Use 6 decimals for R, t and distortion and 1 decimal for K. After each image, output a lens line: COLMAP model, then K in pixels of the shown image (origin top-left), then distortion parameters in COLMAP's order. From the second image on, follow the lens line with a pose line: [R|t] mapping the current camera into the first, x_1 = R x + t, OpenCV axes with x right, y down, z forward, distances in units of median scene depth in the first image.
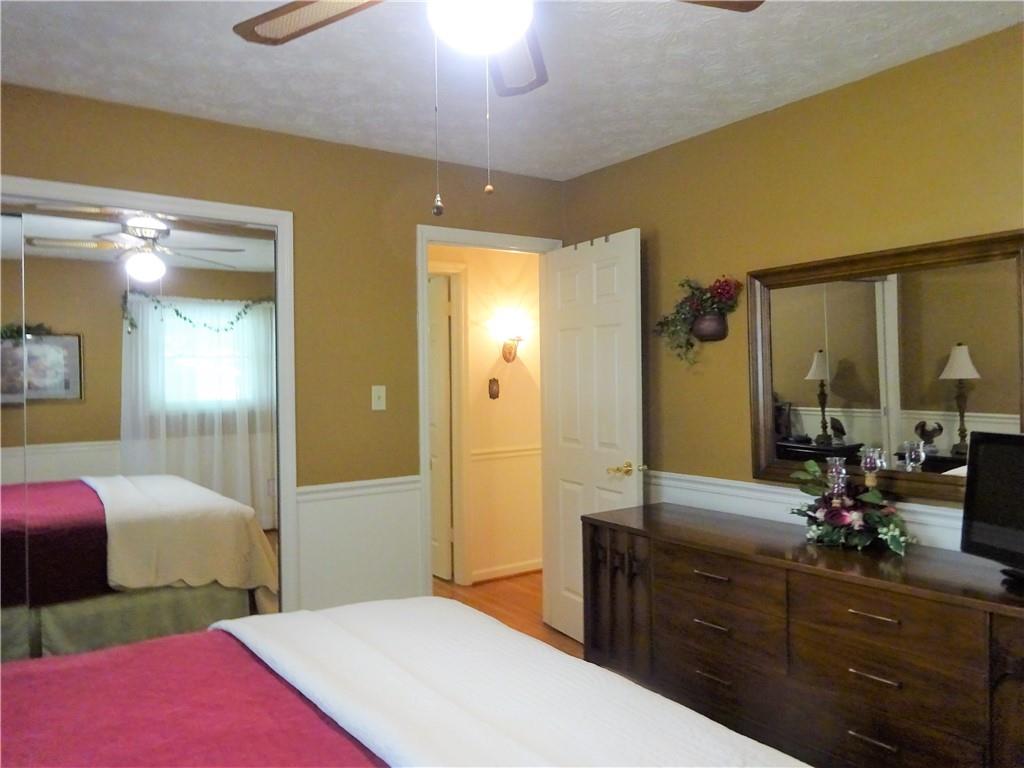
lens RADIAL K [[750.0, 0, 512.4], [0, 750.0, 385.1], [0, 0, 1]] dist [-0.001242, -0.002967]
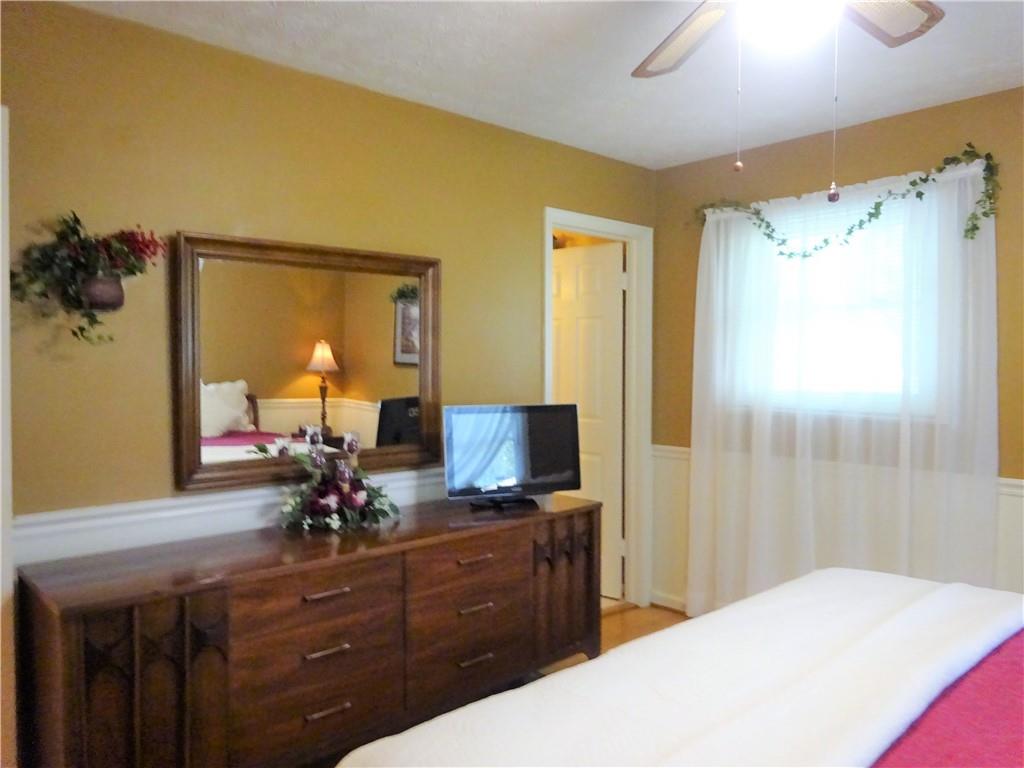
lens RADIAL K [[750.0, 0, 512.4], [0, 750.0, 385.1], [0, 0, 1]] dist [-0.001242, -0.002967]
pose [[-0.112520, -0.007704, 0.993620, -0.594341], [0.010825, 0.999901, 0.008978, 0.009267], [-0.993591, 0.011766, -0.112425, 0.859778]]
